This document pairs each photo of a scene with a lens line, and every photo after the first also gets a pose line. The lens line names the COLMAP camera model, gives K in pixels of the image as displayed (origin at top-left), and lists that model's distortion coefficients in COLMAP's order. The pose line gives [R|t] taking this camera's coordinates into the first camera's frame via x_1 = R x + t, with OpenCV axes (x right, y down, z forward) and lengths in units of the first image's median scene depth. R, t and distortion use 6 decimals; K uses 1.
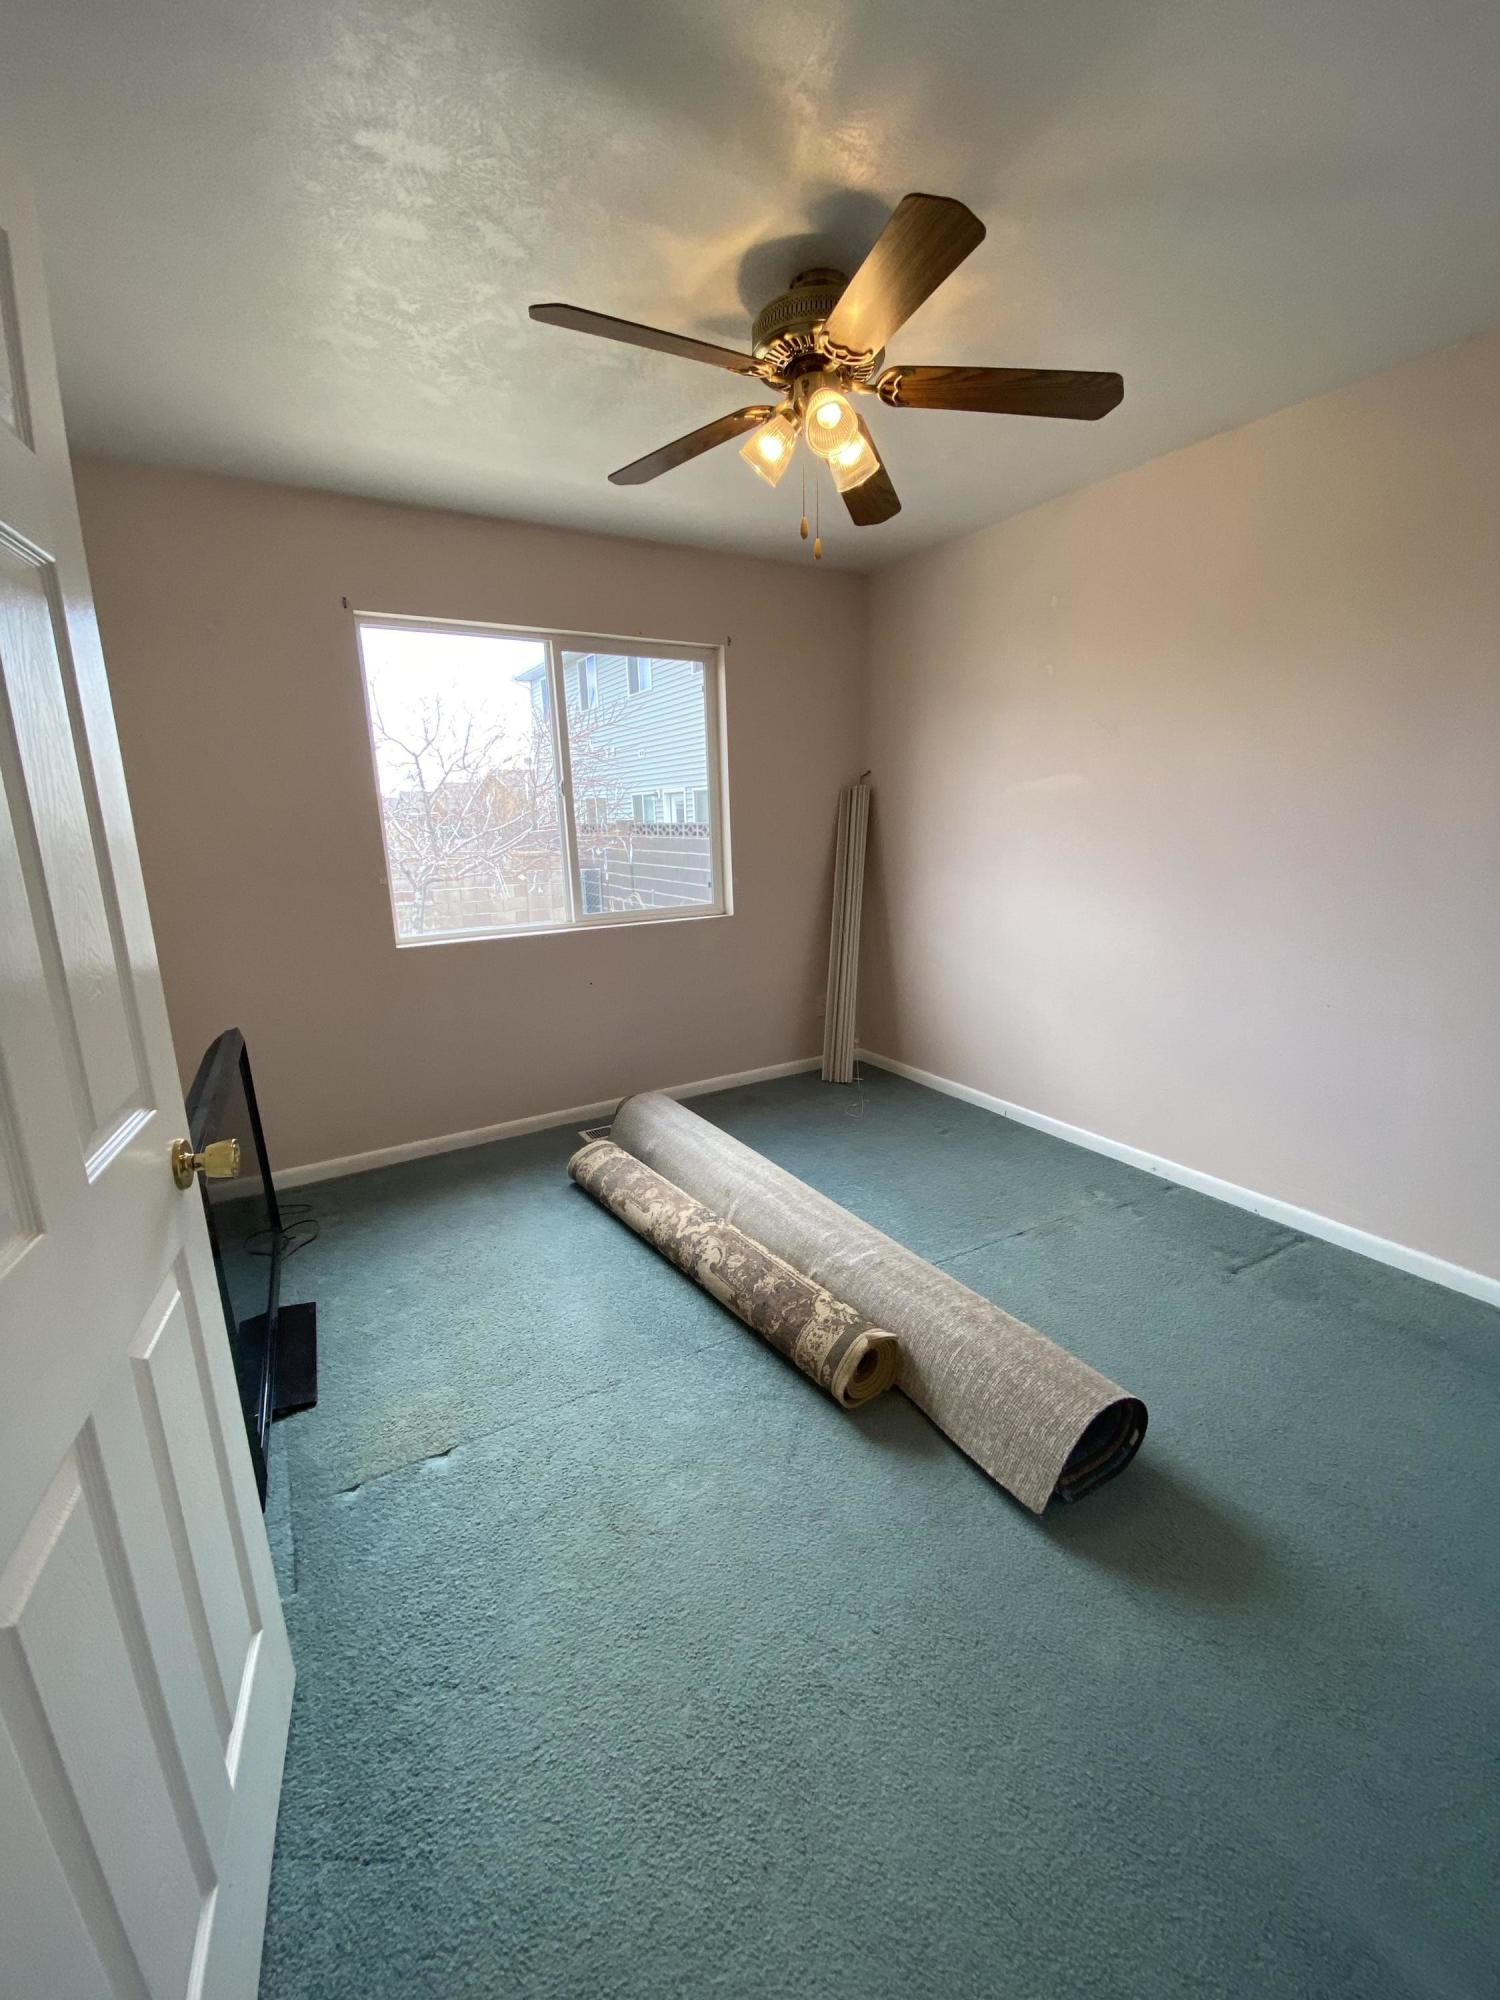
lens RADIAL K [[814.5, 0, 752.7], [0, 814.5, 991.0], [0, 0, 1]] dist [0.040760, -0.032437]
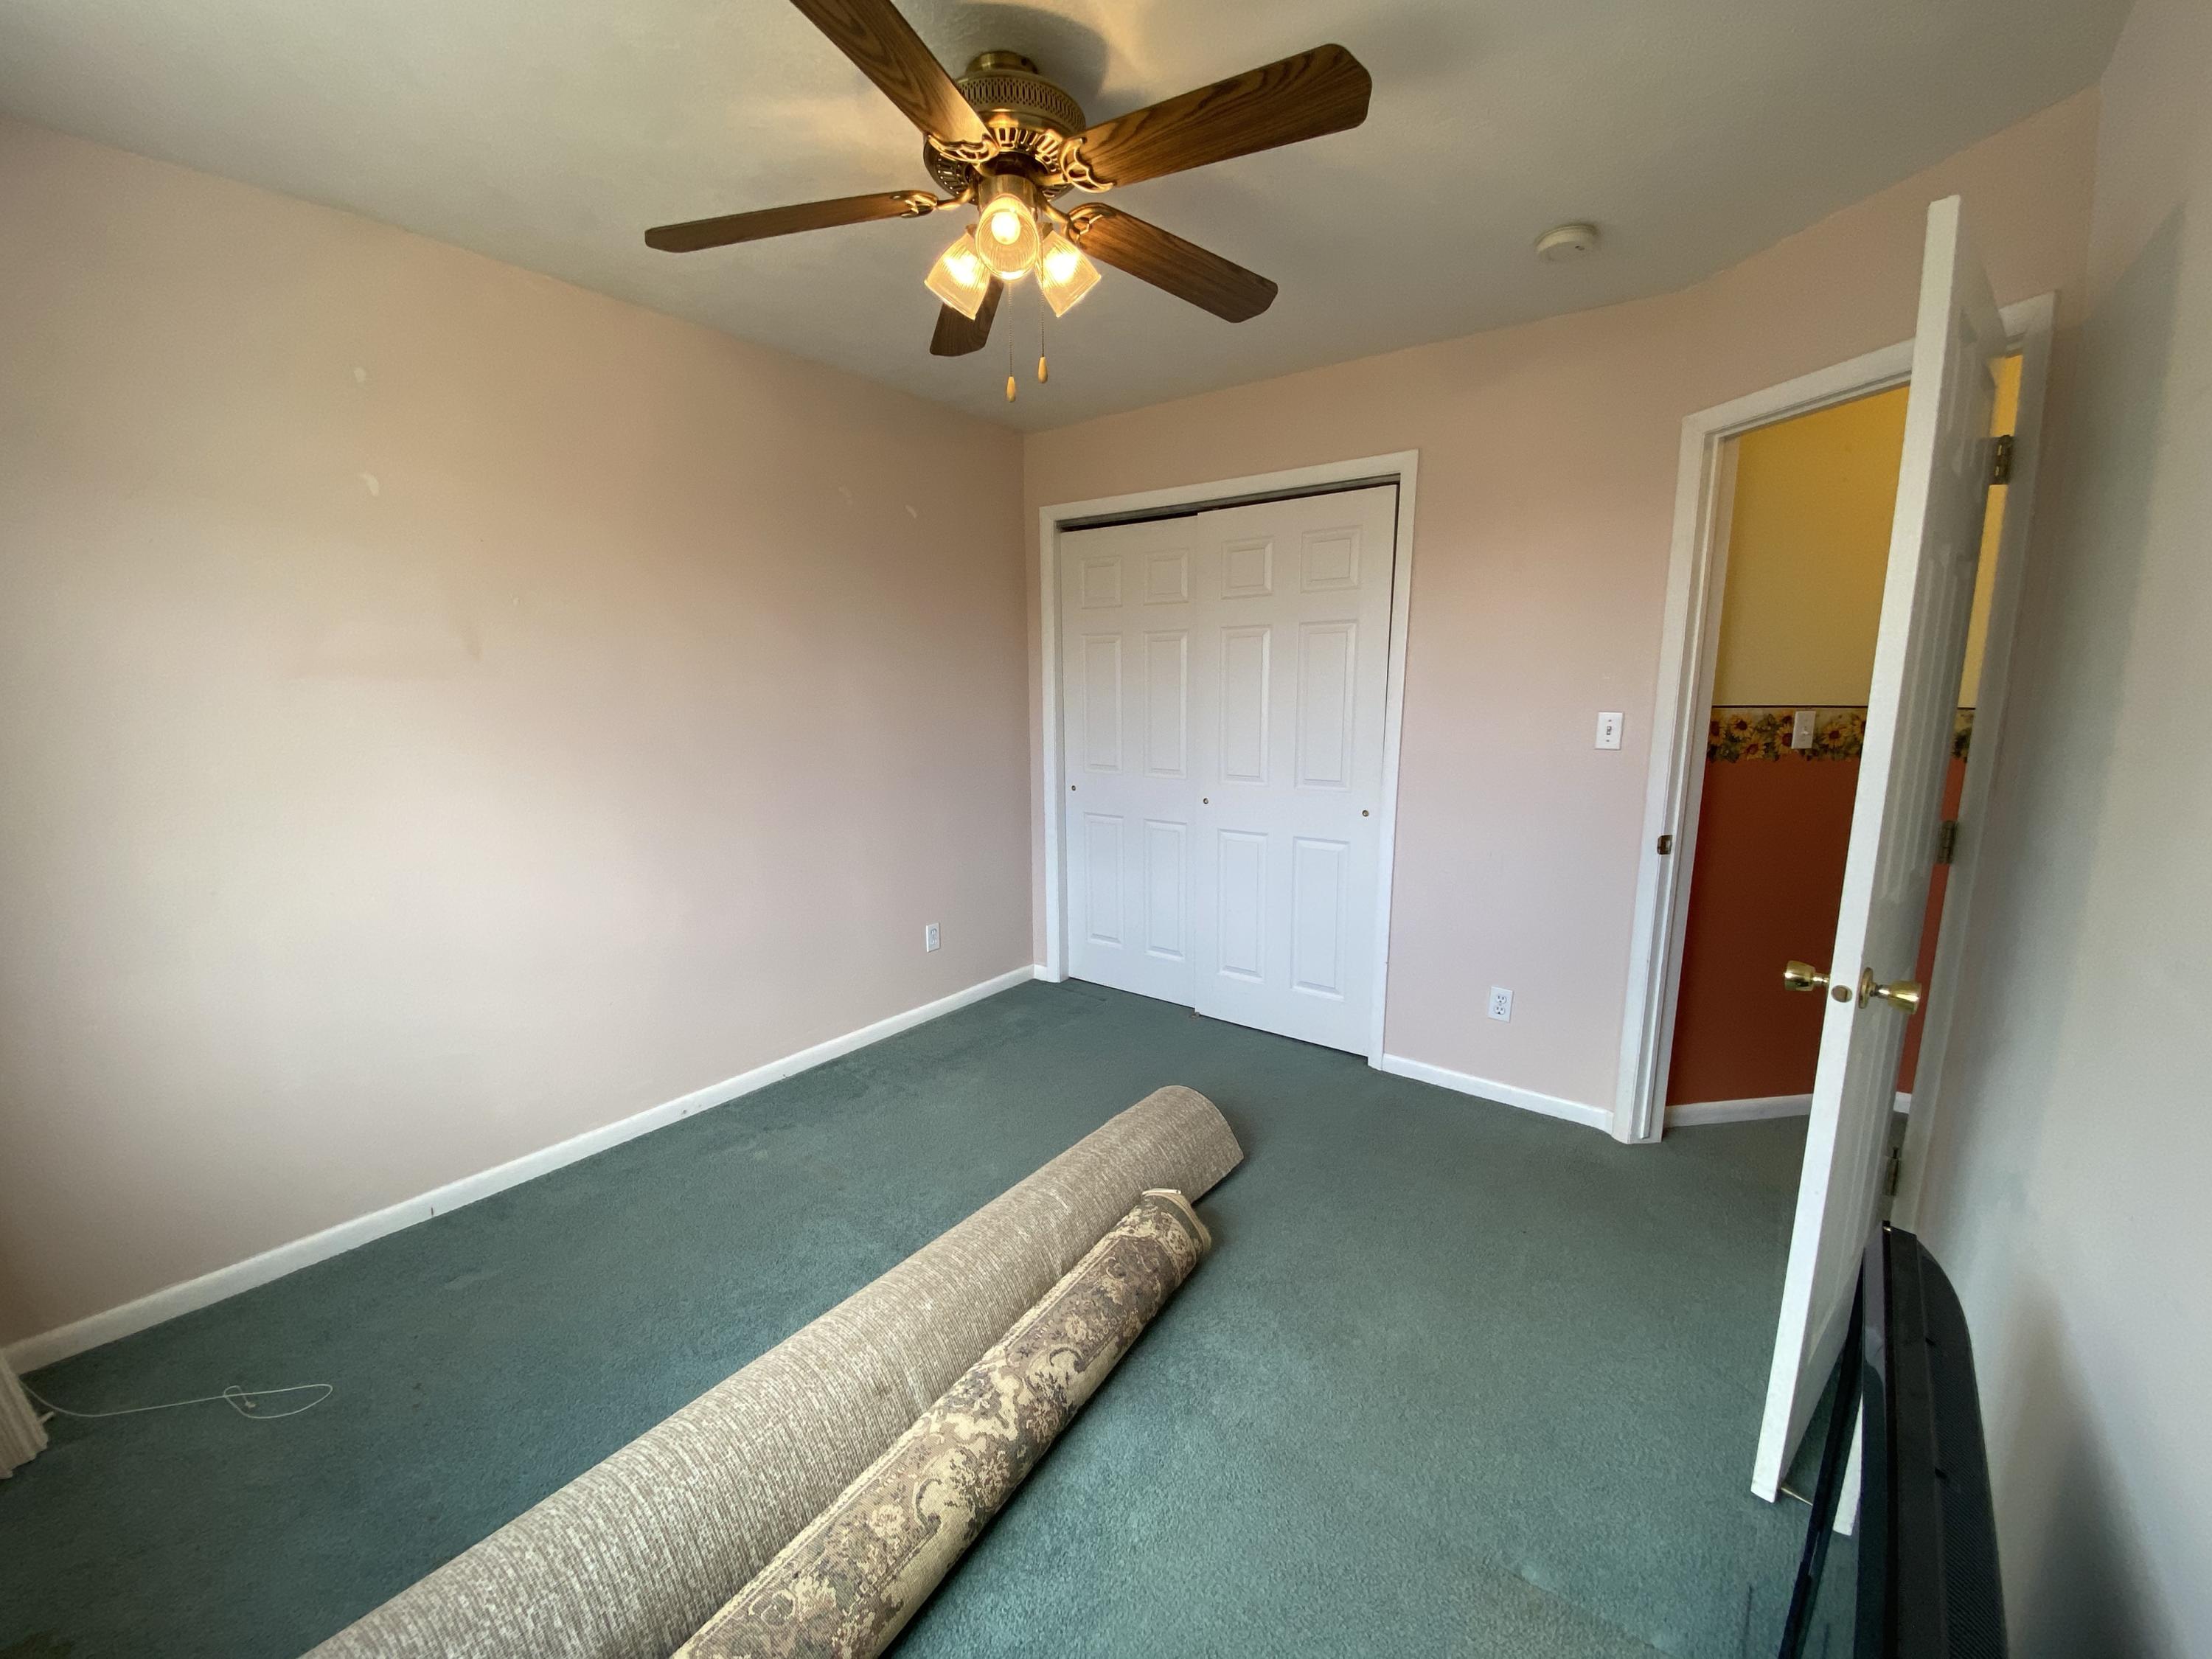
lens RADIAL K [[900.8, 0, 1097.1], [0, 900.8, 836.9], [0, 0, 1]] dist [0.040760, -0.032437]
pose [[-0.374662, -0.129567, 0.918063, -0.697504], [0.211426, 0.952159, 0.220662, -0.242172], [-0.902733, 0.276776, -0.329344, 1.137557]]
